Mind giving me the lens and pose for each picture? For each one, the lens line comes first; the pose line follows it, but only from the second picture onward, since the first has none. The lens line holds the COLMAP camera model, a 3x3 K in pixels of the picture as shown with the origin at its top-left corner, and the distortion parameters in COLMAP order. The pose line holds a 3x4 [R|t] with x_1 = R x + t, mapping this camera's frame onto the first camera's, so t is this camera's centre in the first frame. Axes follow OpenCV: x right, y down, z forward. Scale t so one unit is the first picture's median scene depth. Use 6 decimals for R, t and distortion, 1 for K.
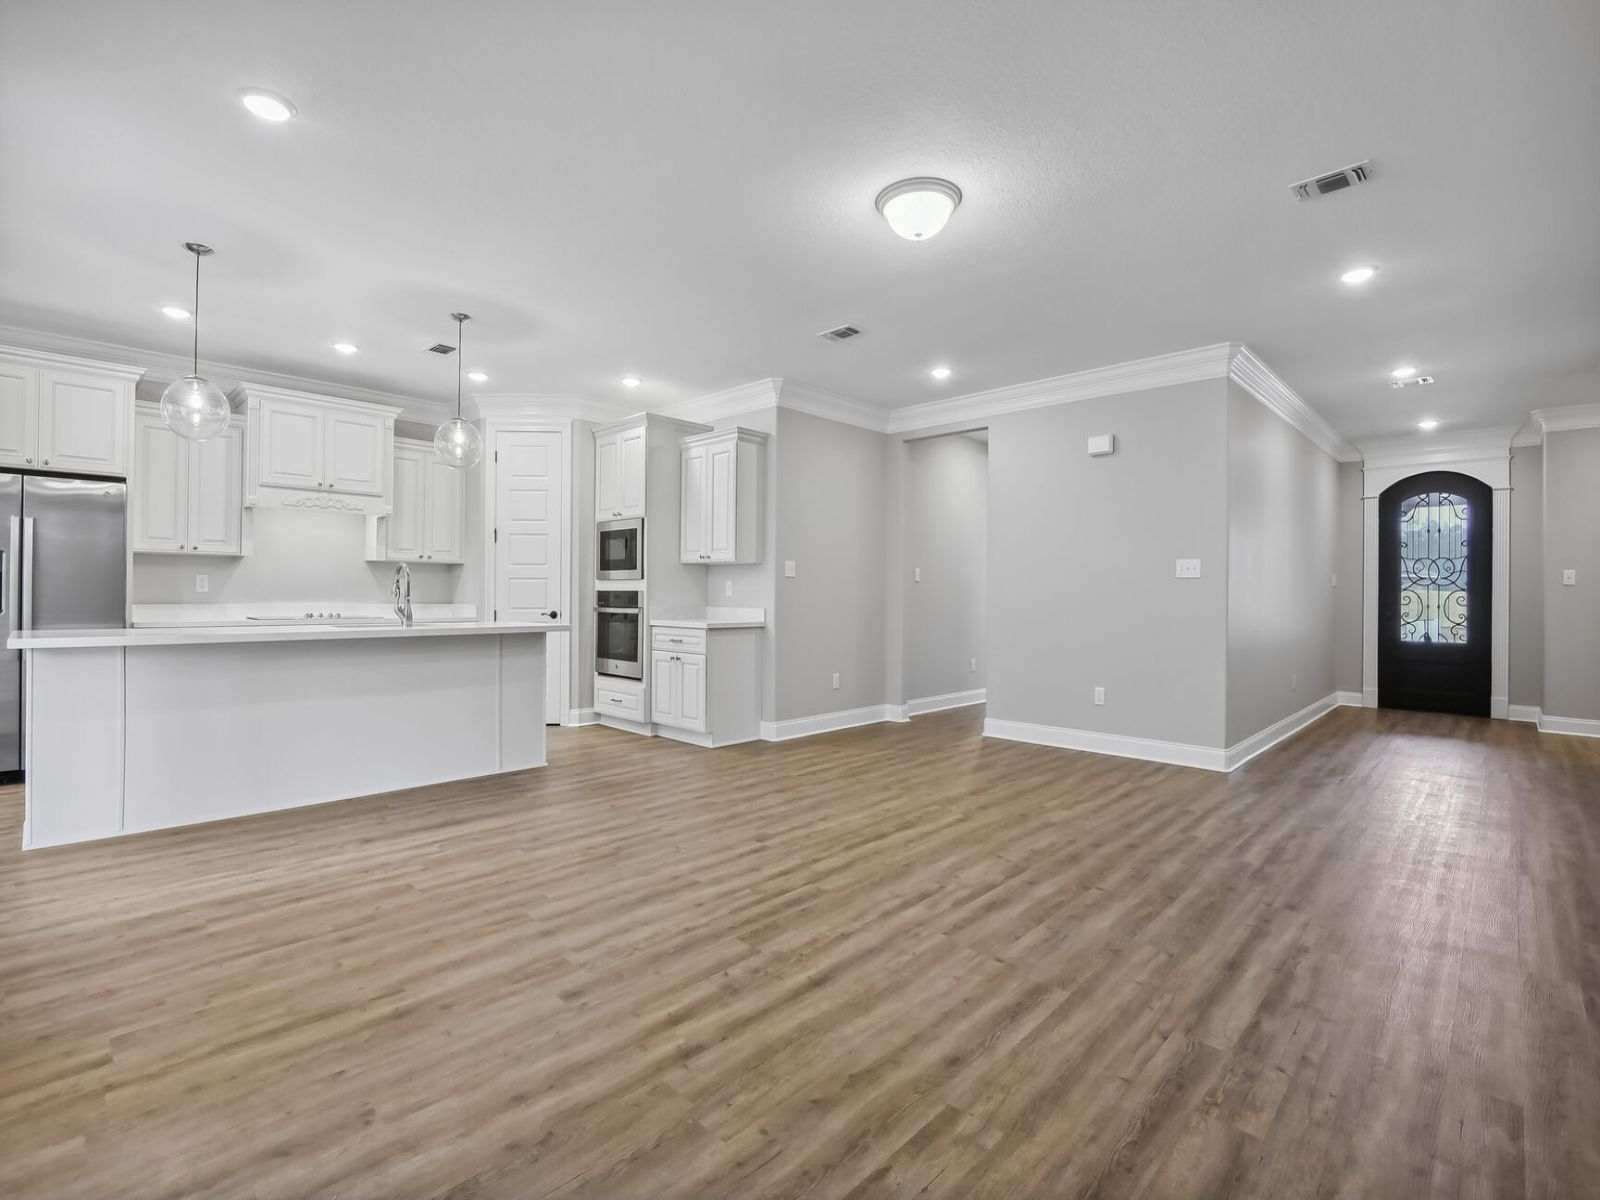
lens RADIAL K [[743.3, 0, 791.3], [0, 743.3, 591.4], [0, 0, 1]] dist [-0.012753, -0.001020]
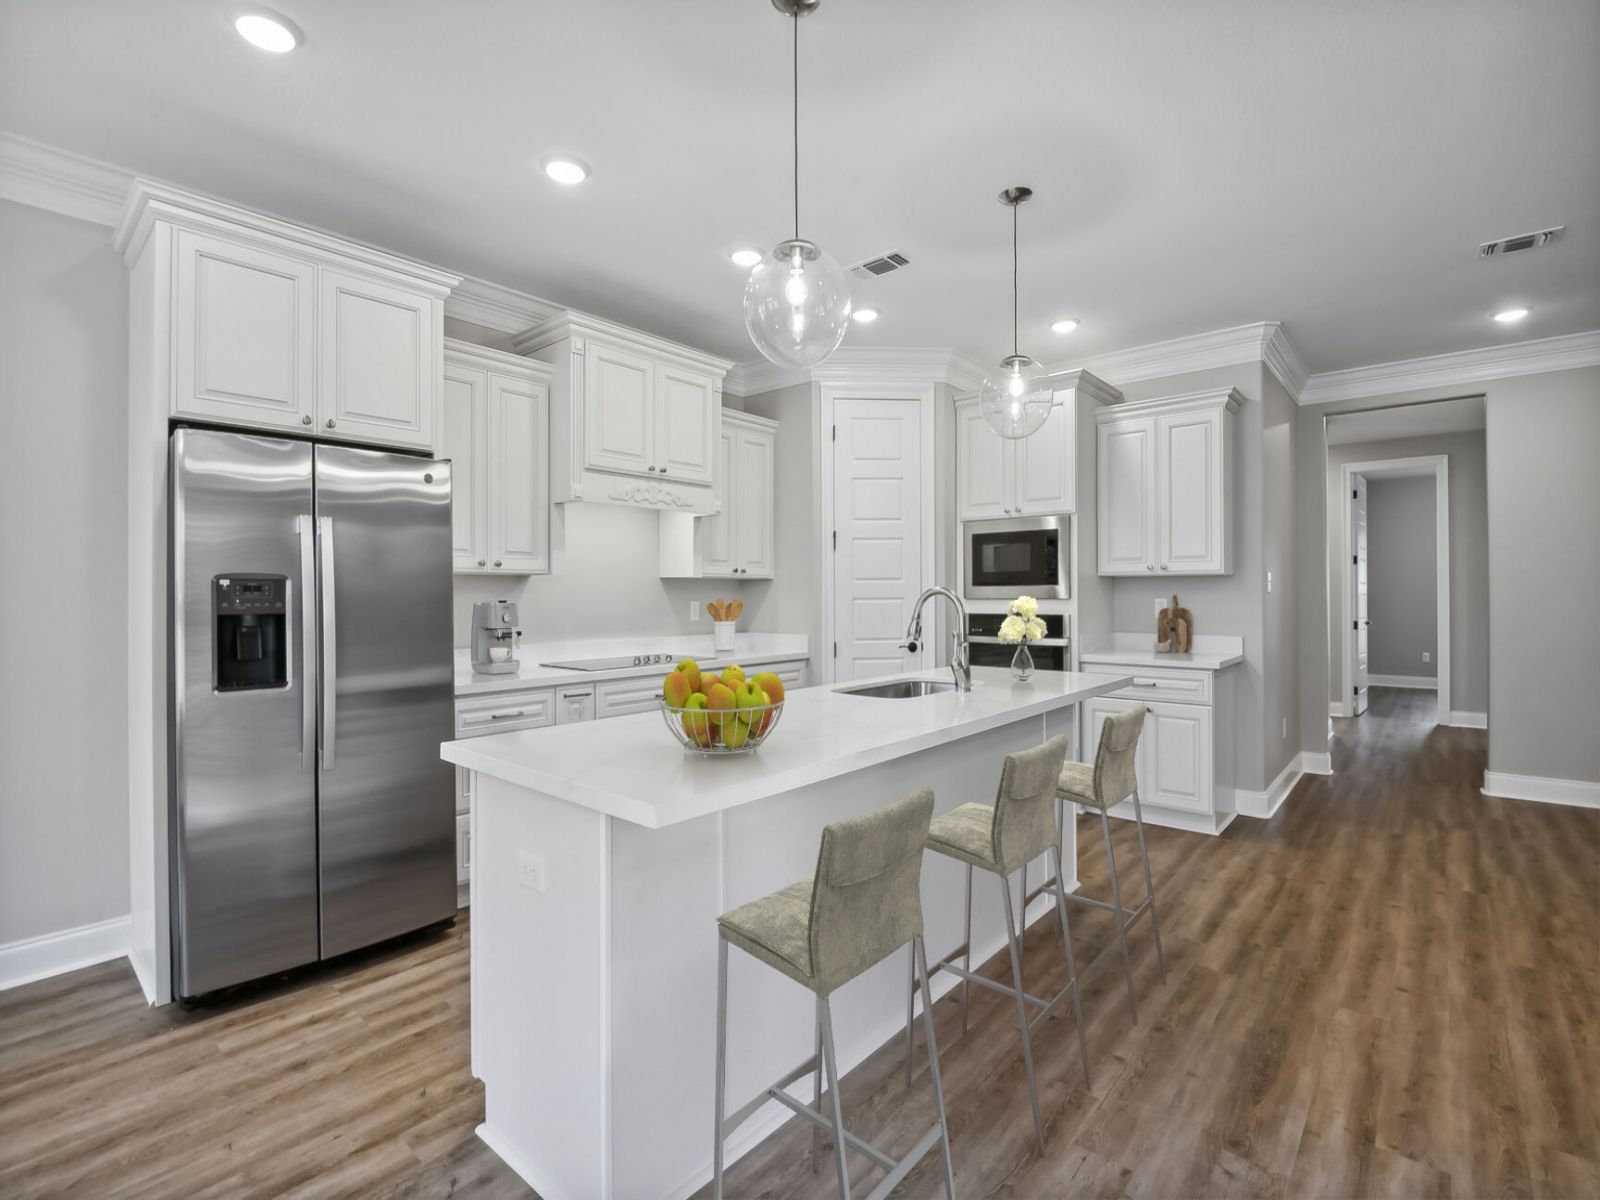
lens RADIAL K [[743.3, 0, 807.1], [0, 743.3, 593.6], [0, 0, 1]] dist [-0.012753, -0.001020]
pose [[0.998250, -0.013983, 0.057464, -0.728183], [0.013775, 0.999897, 0.004008, -0.040795], [-0.057515, -0.003210, 0.998340, 0.417298]]
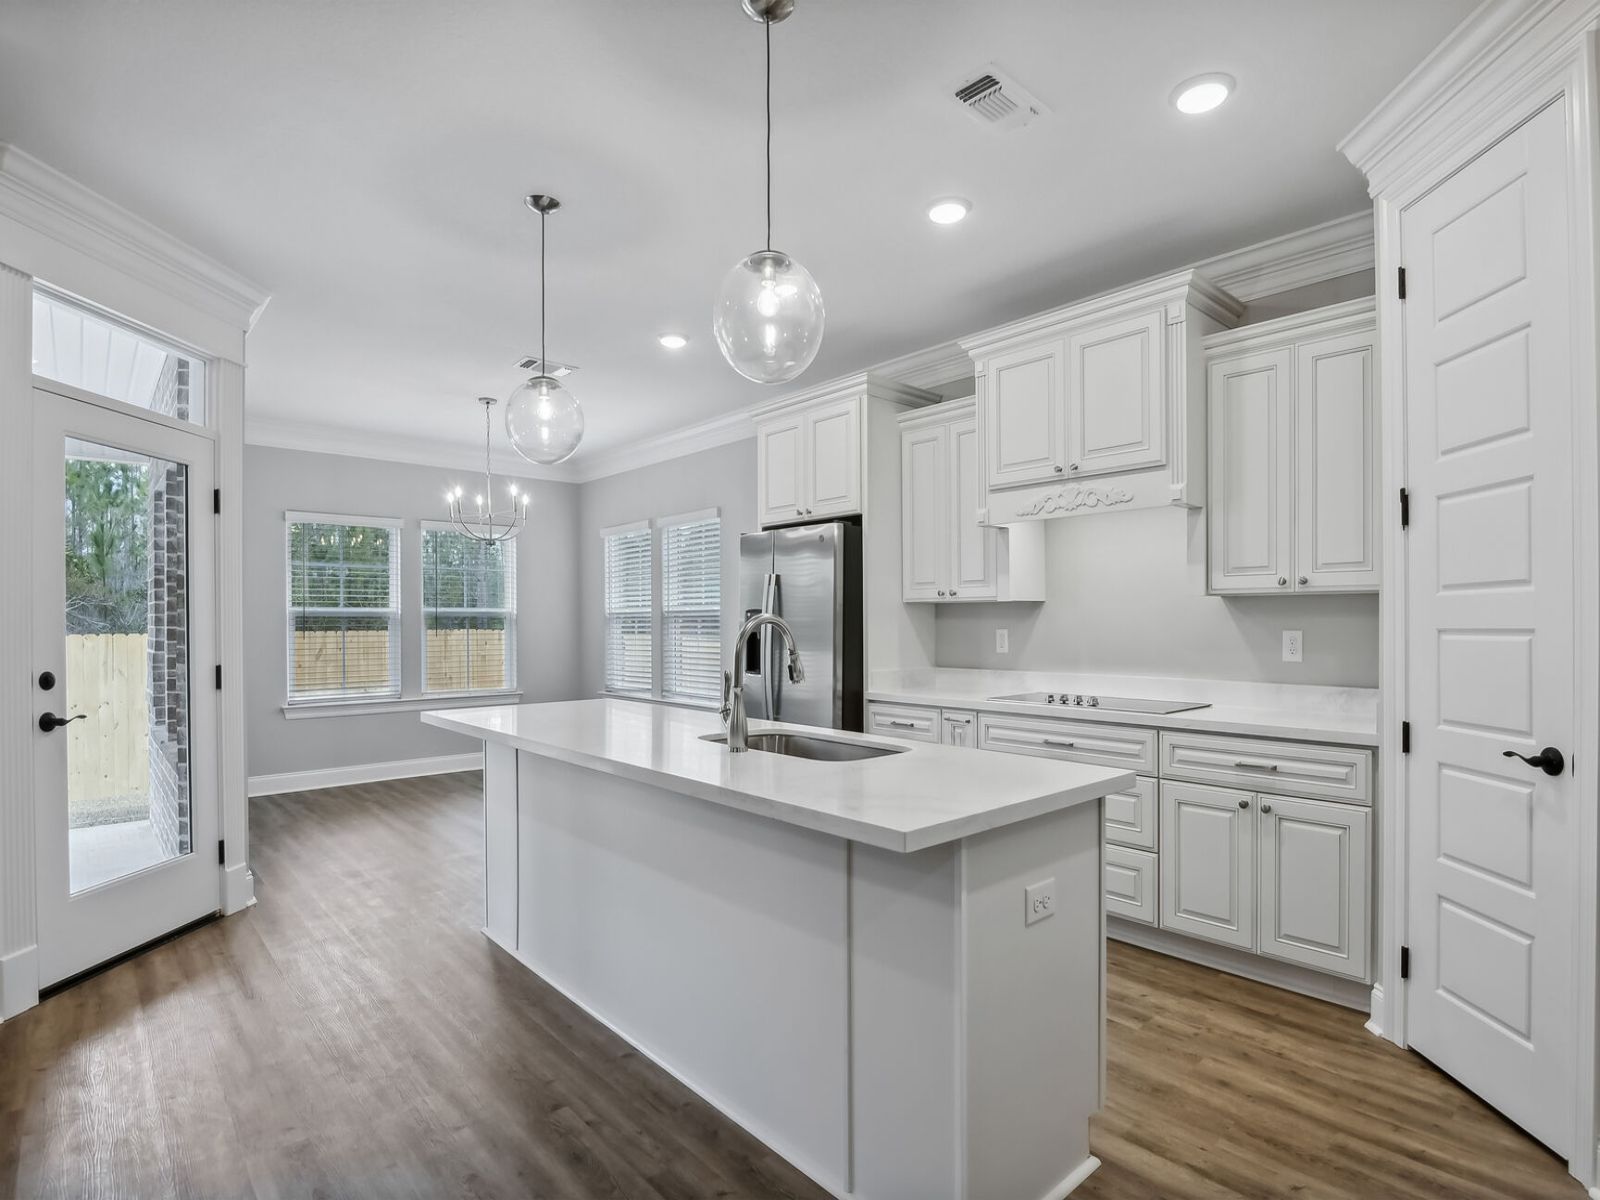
lens RADIAL K [[811.9, 0, 798.7], [0, 811.9, 612.3], [0, 0, 1]] dist [-0.013994, -0.005795]
pose [[-0.068270, -0.021838, -0.997428, -0.006701], [0.005911, 0.999734, -0.022293, -0.029916], [0.997649, -0.007418, -0.068123, 1.145632]]
